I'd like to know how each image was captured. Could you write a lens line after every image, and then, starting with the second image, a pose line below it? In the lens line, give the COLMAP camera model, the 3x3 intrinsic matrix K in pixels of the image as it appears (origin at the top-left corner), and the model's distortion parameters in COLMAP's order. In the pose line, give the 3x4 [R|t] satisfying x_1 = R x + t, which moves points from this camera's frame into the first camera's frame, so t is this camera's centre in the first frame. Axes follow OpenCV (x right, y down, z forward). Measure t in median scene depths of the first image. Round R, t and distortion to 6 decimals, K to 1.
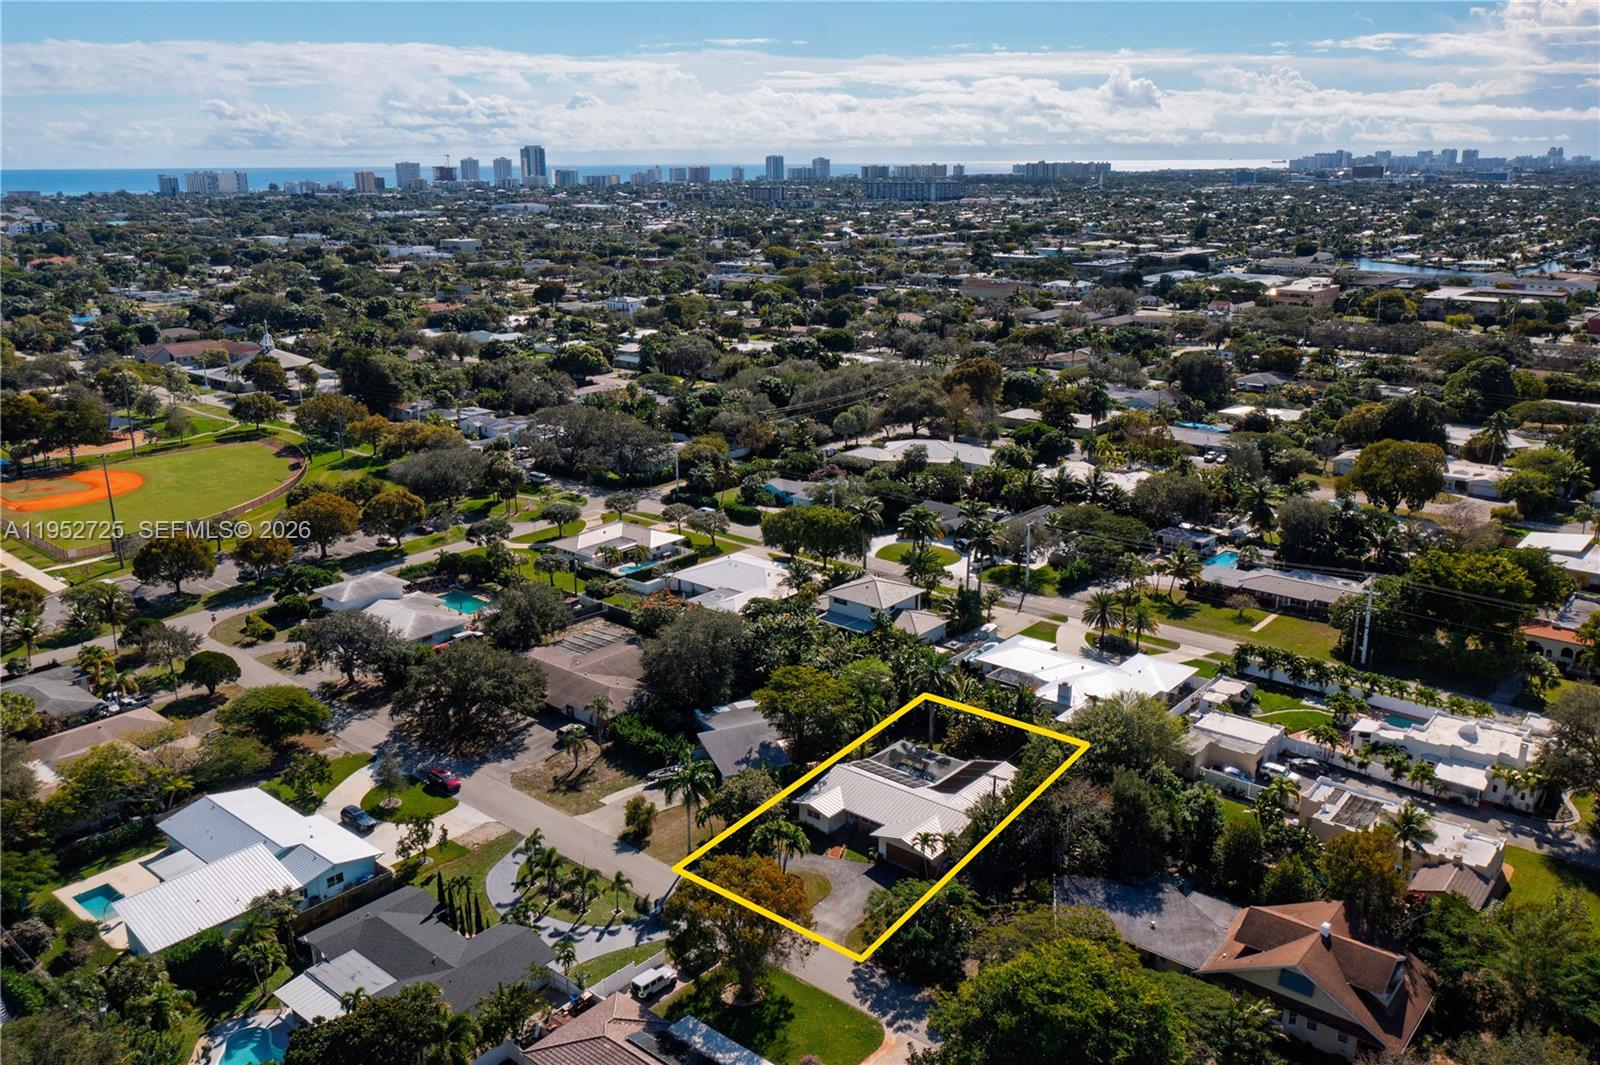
lens RADIAL K [[1258.7, 0, 810.4], [0, 1258.7, 531.9], [0, 0, 1]] dist [-0.020674, 0.016546]
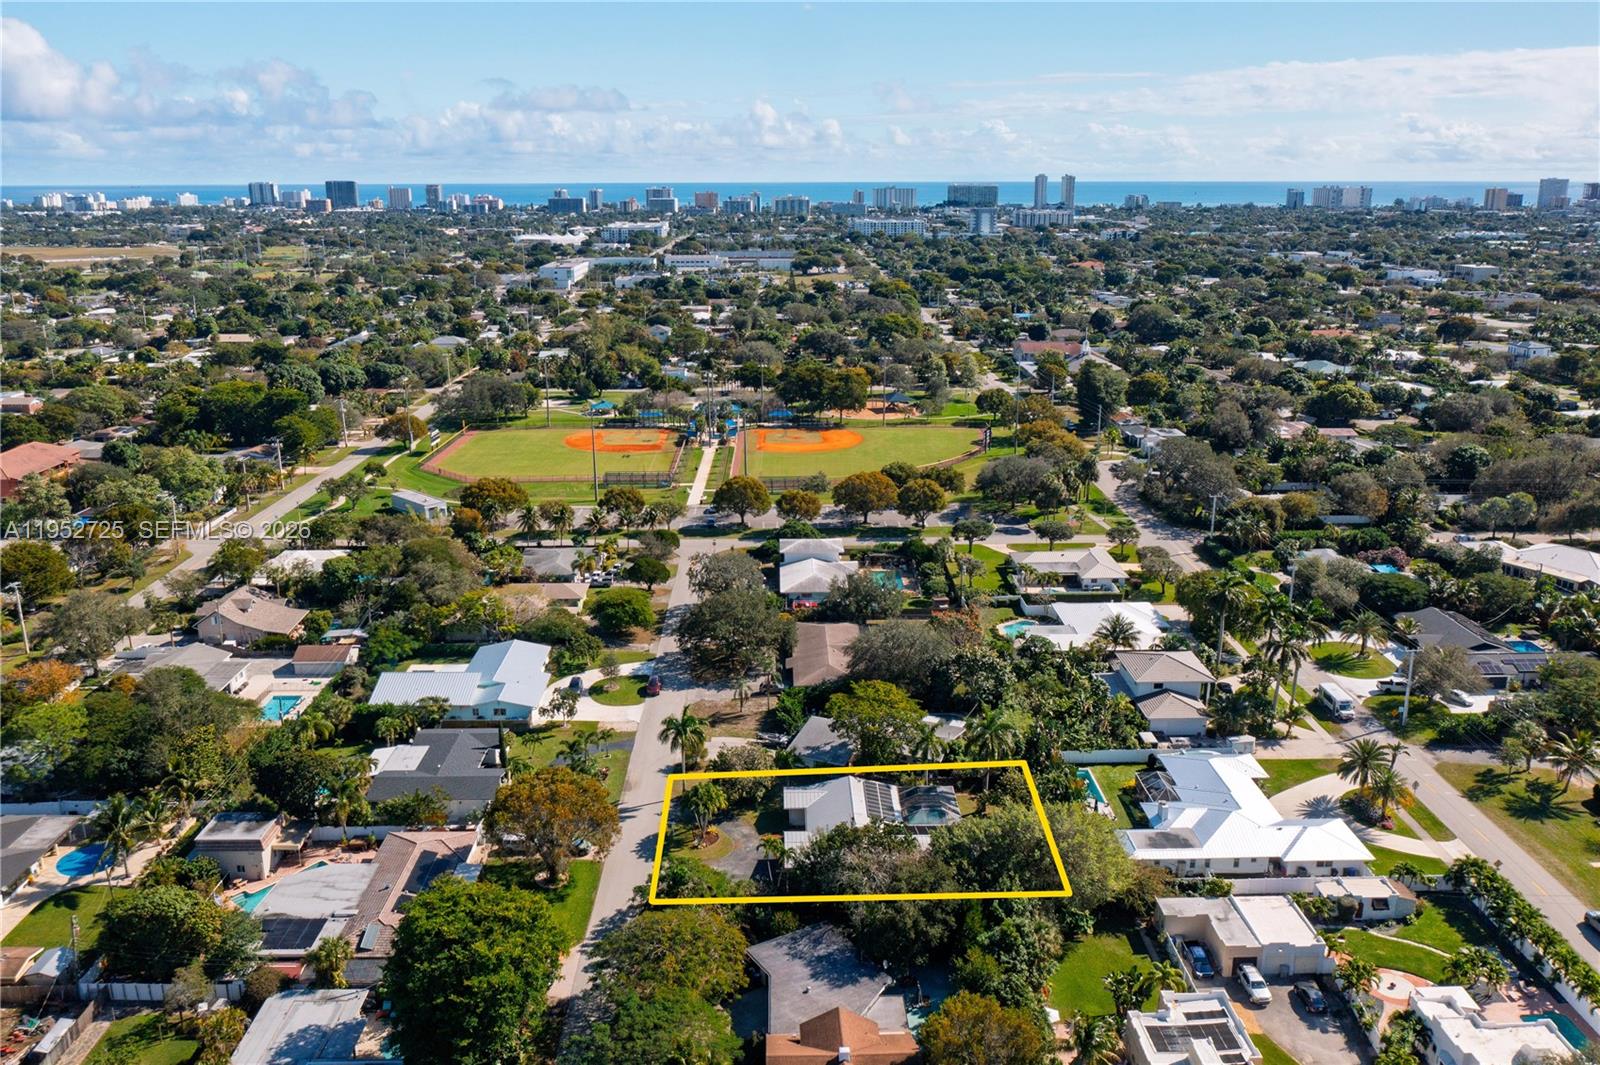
lens RADIAL K [[1258.7, 0, 810.4], [0, 1258.7, 531.9], [0, 0, 1]] dist [-0.020674, 0.016546]
pose [[0.662519, 0.204874, -0.720483, 0.495159], [-0.211981, 0.973829, 0.081988, -0.066178], [0.718424, 0.098410, 0.688609, 0.151335]]
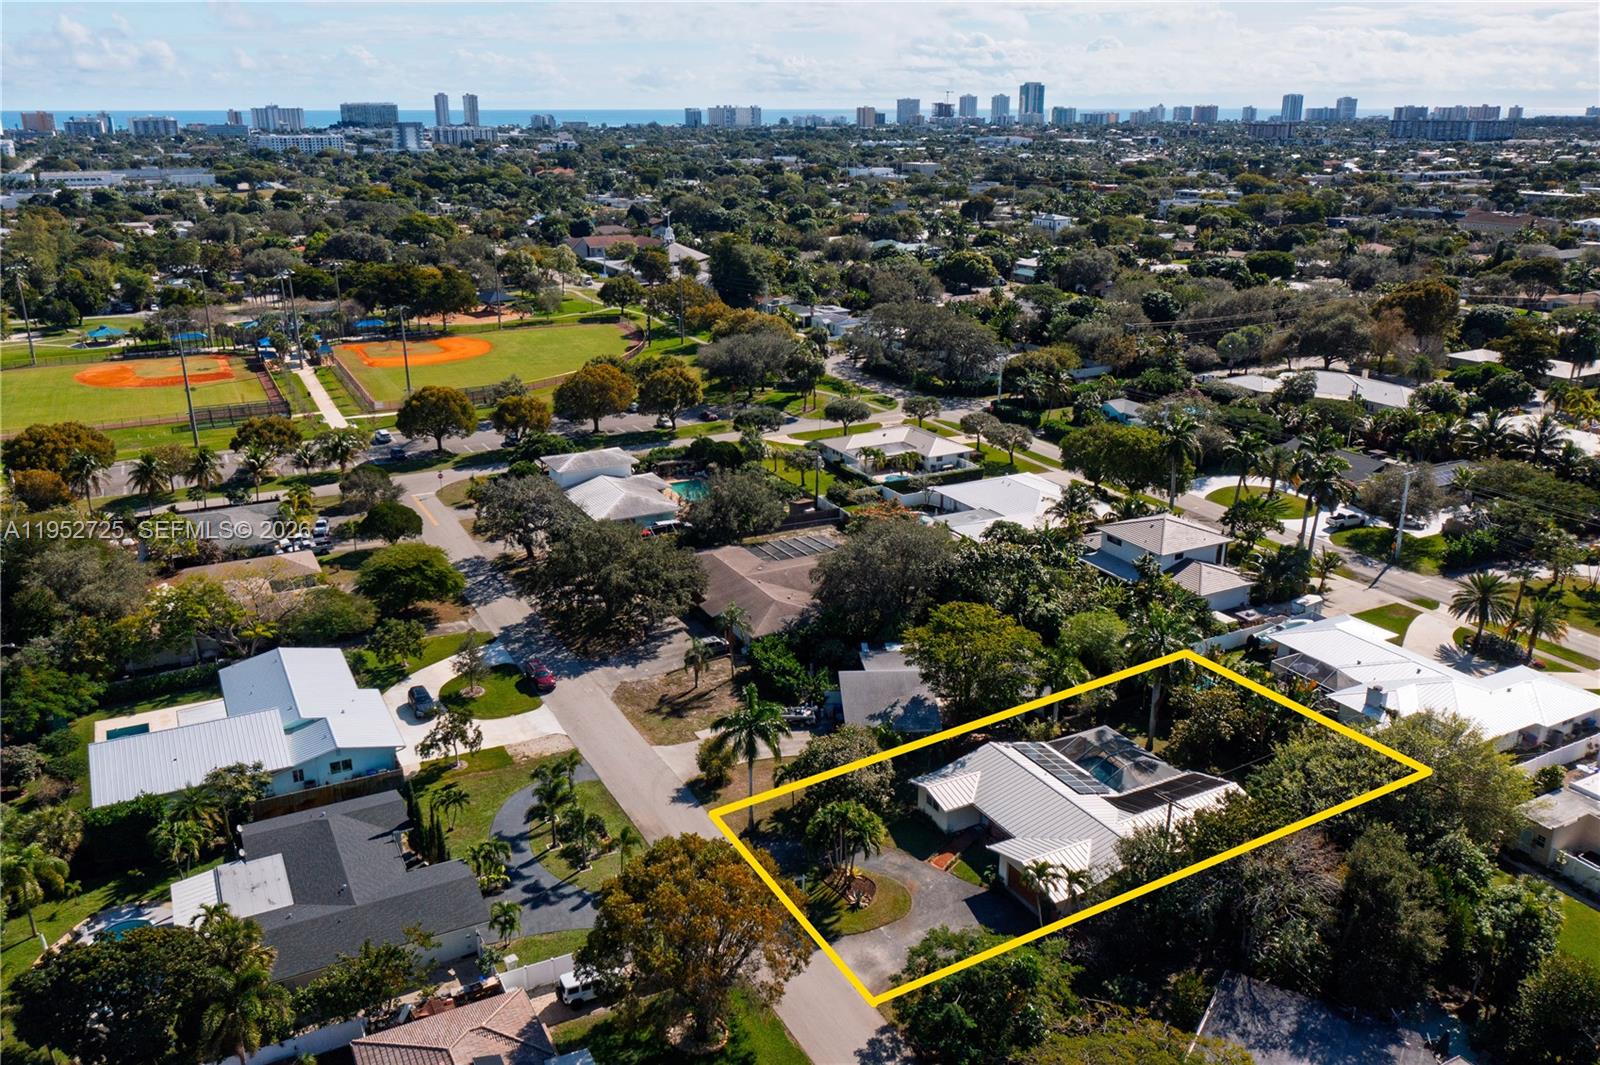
lens RADIAL K [[1258.7, 0, 810.4], [0, 1258.7, 531.9], [0, 0, 1]] dist [-0.020674, 0.016546]
pose [[0.928234, 0.122486, -0.351254, 0.112771], [-0.107839, 0.992292, 0.061045, 0.021380], [0.356024, -0.018785, 0.934288, 0.195470]]
